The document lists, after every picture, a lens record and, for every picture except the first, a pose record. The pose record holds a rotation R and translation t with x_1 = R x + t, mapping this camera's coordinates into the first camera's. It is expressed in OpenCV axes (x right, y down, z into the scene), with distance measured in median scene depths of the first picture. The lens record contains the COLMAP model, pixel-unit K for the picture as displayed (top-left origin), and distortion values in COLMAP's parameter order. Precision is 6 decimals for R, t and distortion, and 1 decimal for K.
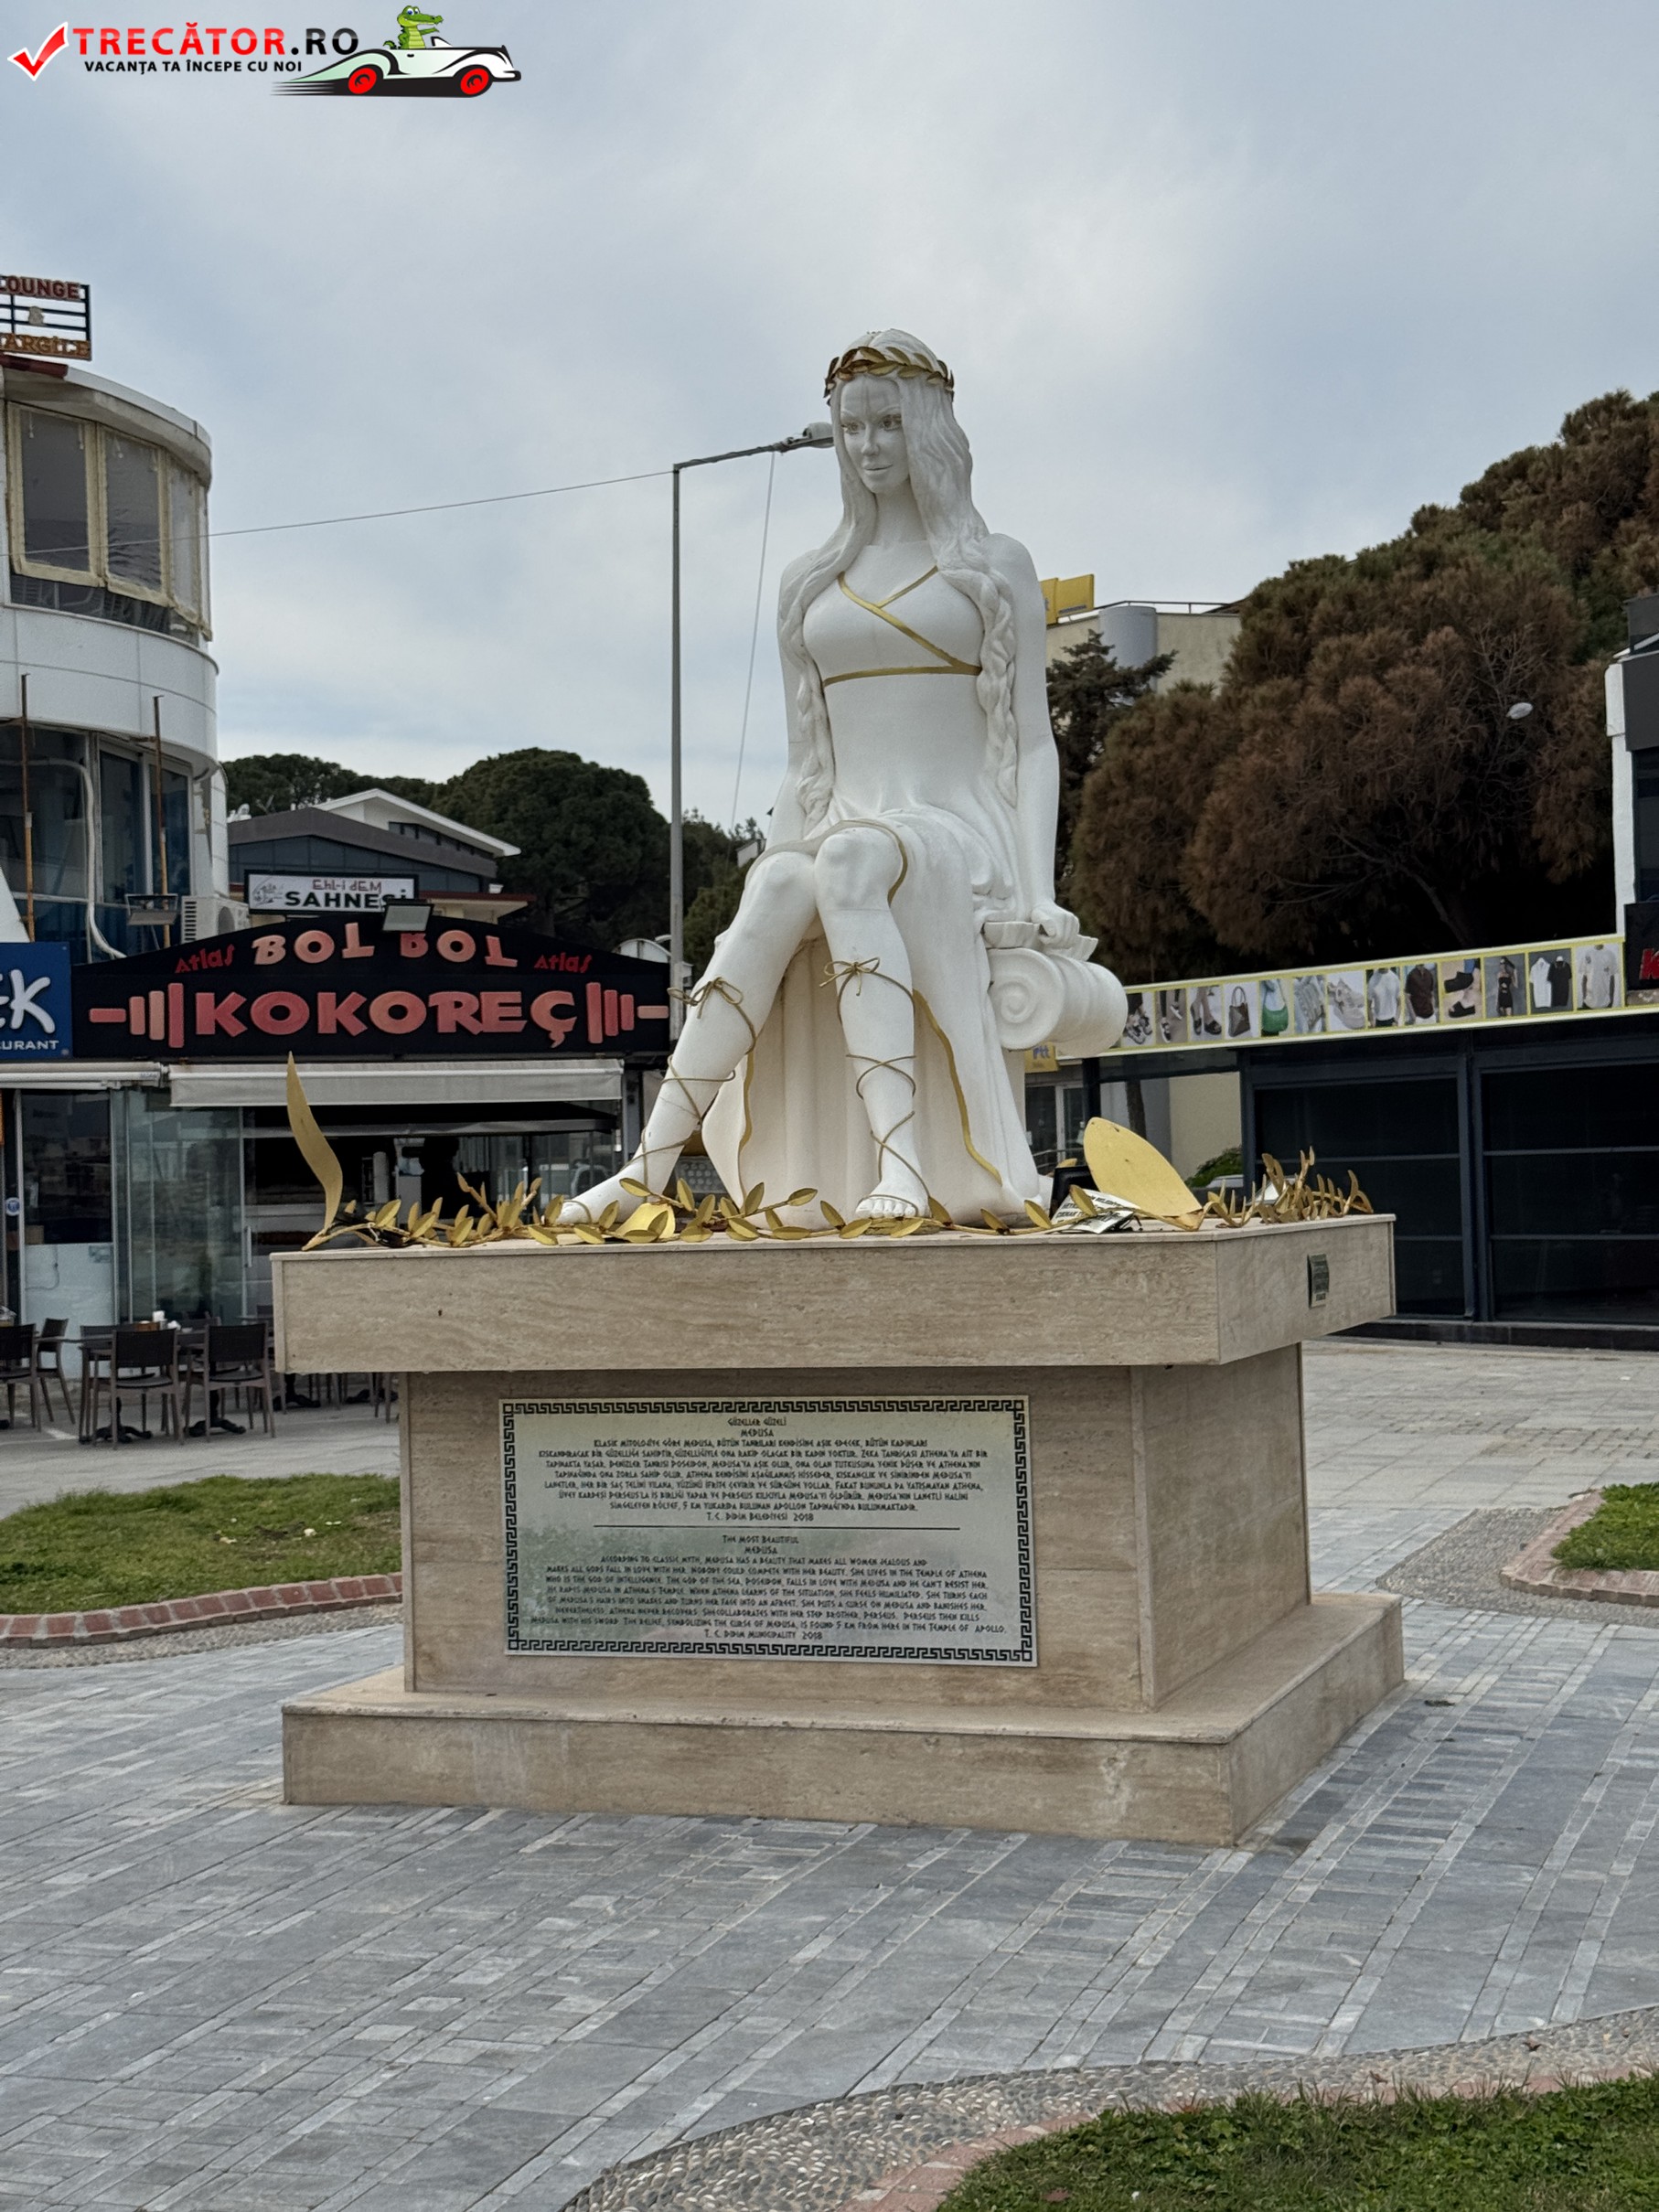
lens RADIAL K [[3078.6, 0, 831.1], [0, 3078.6, 1114.3], [0, 0, 1]] dist [0.090252, 0.000000]
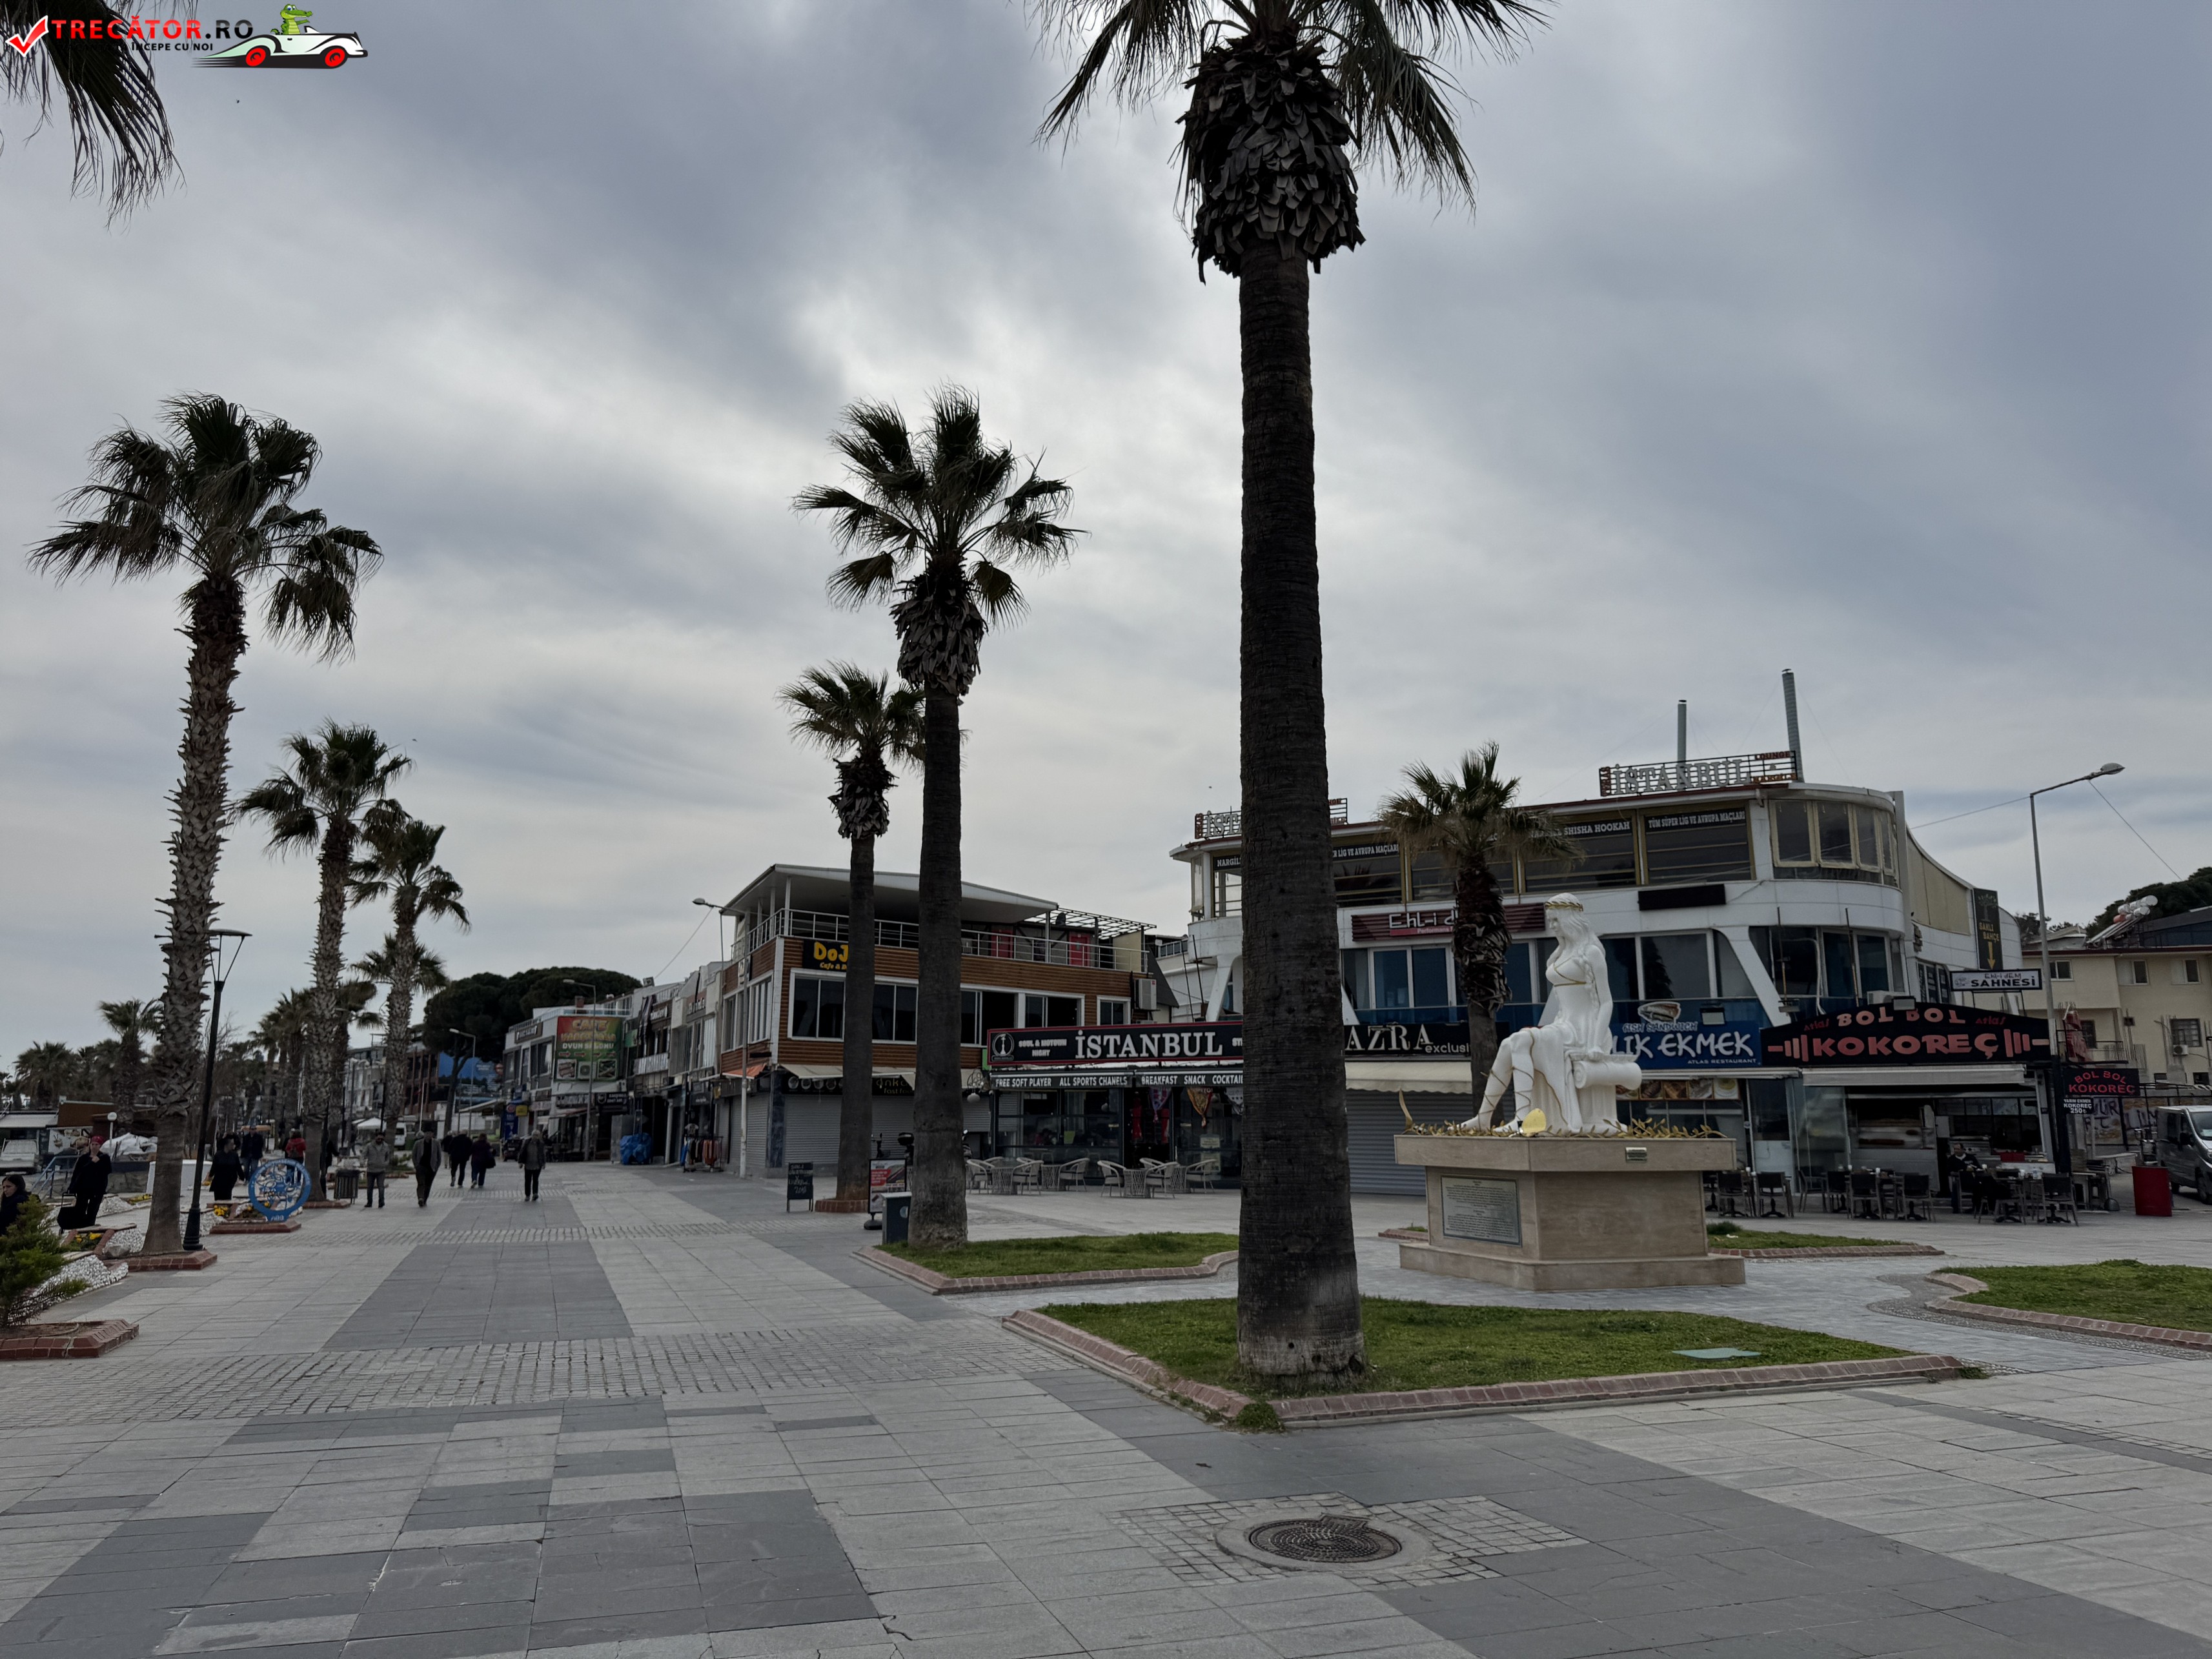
lens RADIAL K [[1542.9, 0, 1104.9], [0, 1542.9, 830.1], [0, 0, 1]] dist [0.034926, -0.001114]
pose [[0.629588, -0.124281, -0.766925, 0.402550], [0.006443, 0.987924, -0.154805, -0.014856], [0.776903, 0.092522, 0.622786, -0.224869]]
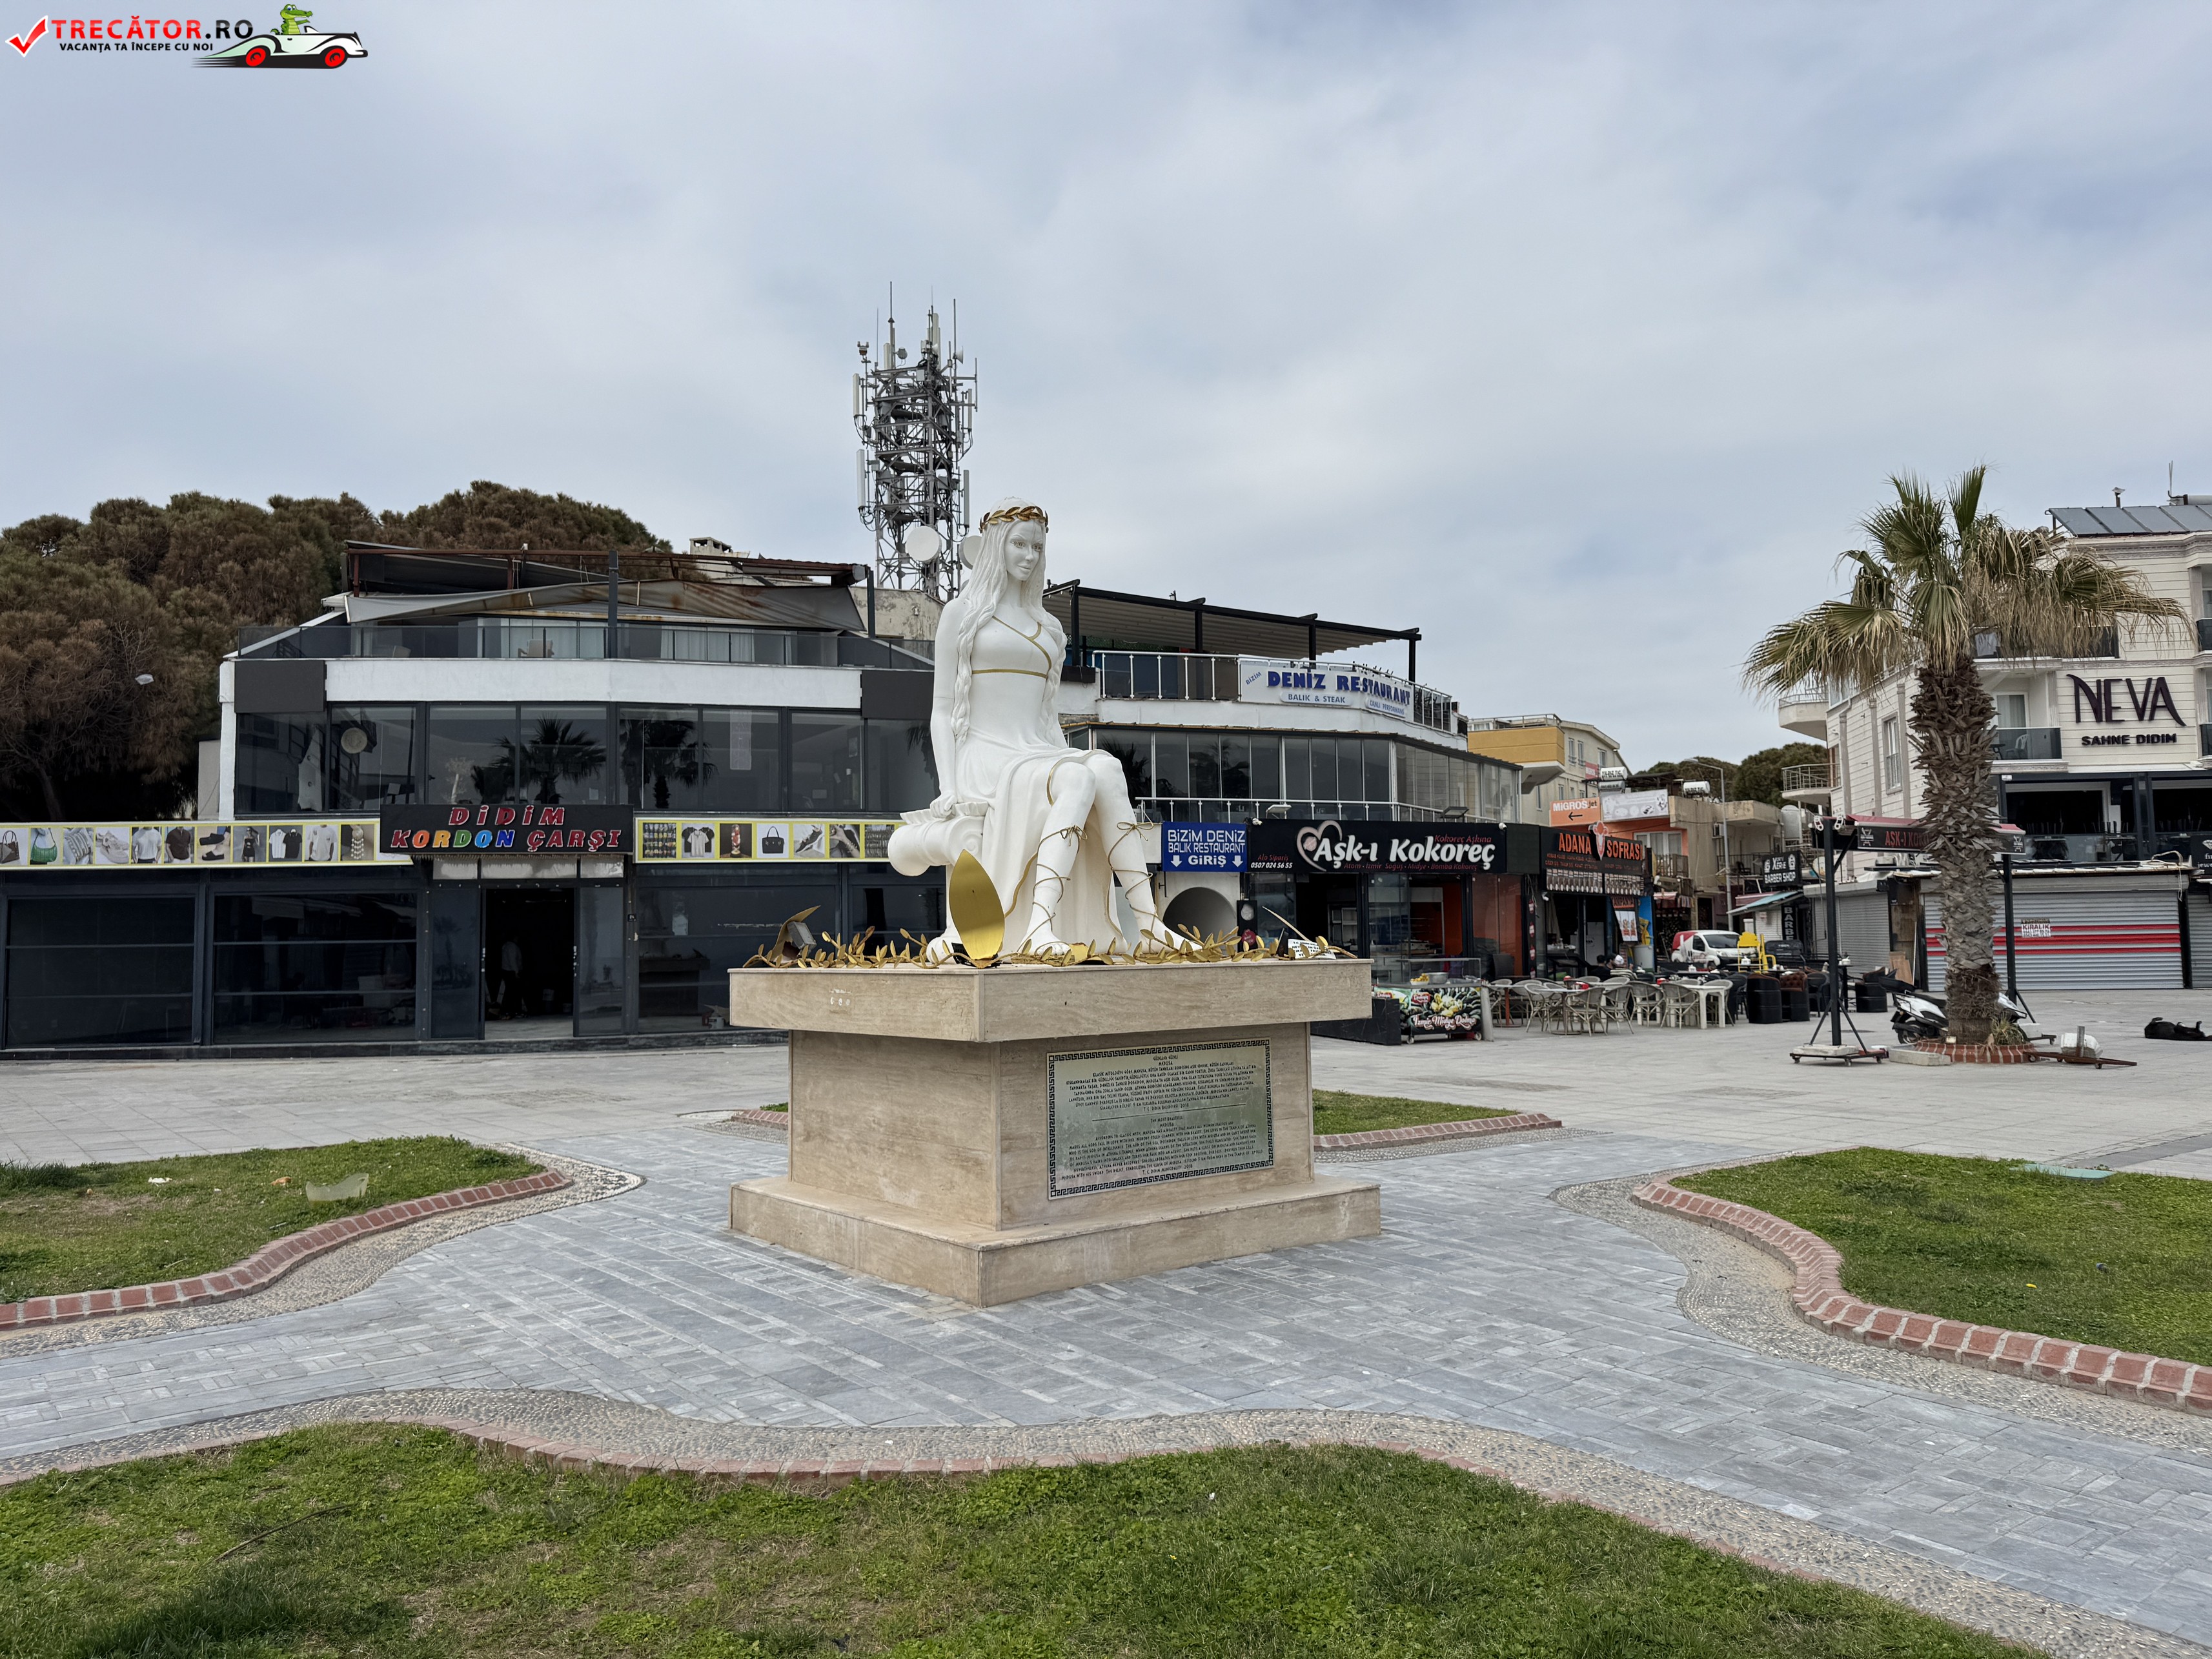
lens RADIAL K [[1542.9, 0, 1104.1], [0, 1542.9, 822.2], [0, 0, 1]] dist [0.034926, -0.001114]
pose [[0.534268, 0.086308, 0.840897, -0.263614], [-0.022247, 0.995865, -0.088078, 0.011895], [-0.845022, 0.028350, 0.533979, 0.156011]]
